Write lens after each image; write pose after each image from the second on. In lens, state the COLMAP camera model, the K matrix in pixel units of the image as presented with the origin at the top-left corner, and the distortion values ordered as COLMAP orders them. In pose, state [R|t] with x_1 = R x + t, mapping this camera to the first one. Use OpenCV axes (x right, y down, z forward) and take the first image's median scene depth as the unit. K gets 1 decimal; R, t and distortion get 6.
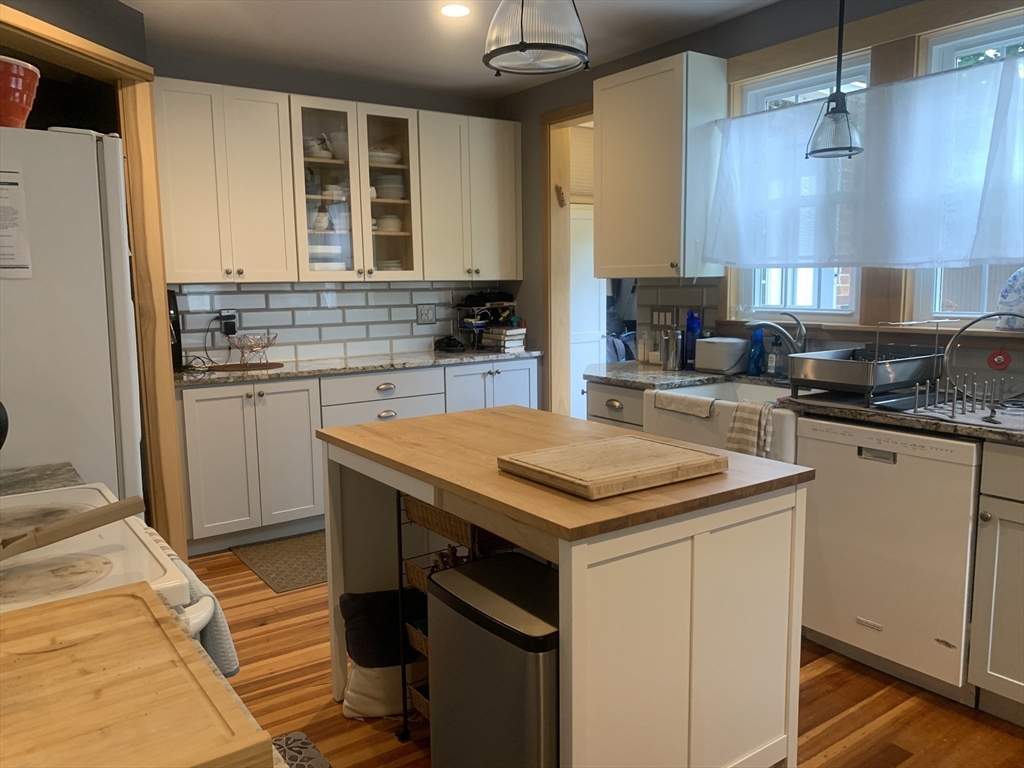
lens RADIAL K [[779.5, 0, 512.2], [0, 779.5, 382.3], [0, 0, 1]] dist [0.002103, 0.000189]
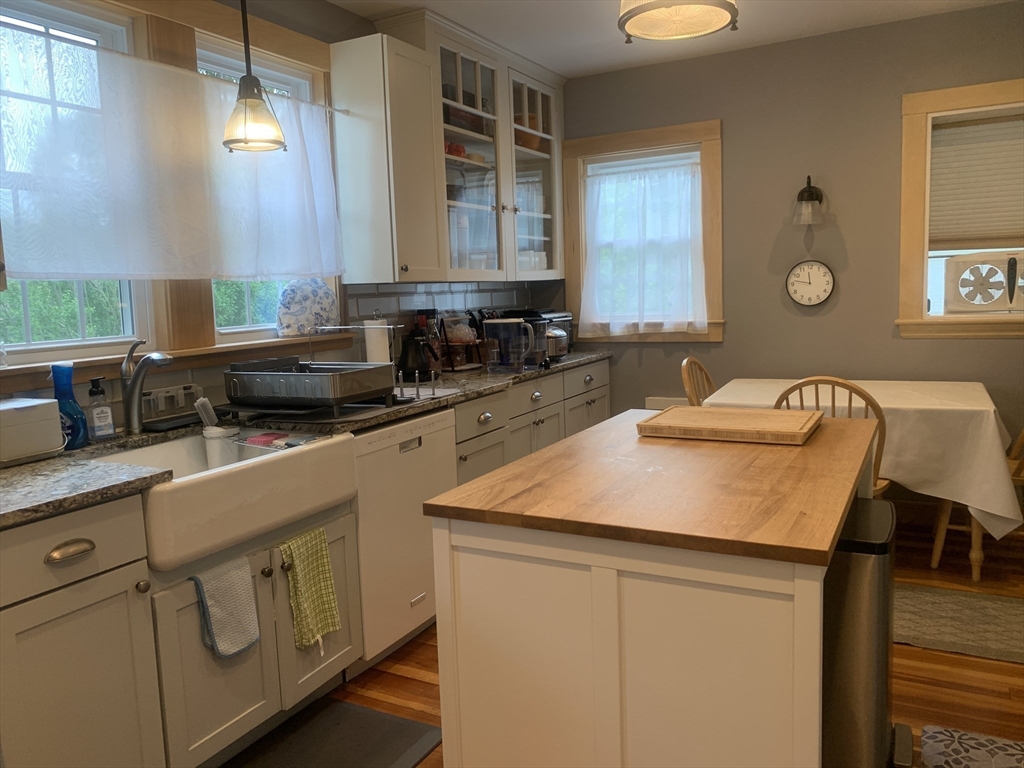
lens RADIAL K [[779.5, 0, 512.5], [0, 779.5, 382.0], [0, 0, 1]] dist [0.002103, 0.000189]
pose [[-0.439220, -0.075800, 0.895176, -0.493214], [0.164488, 0.972805, 0.163080, -0.127666], [-0.883193, 0.218874, -0.414807, 1.130253]]
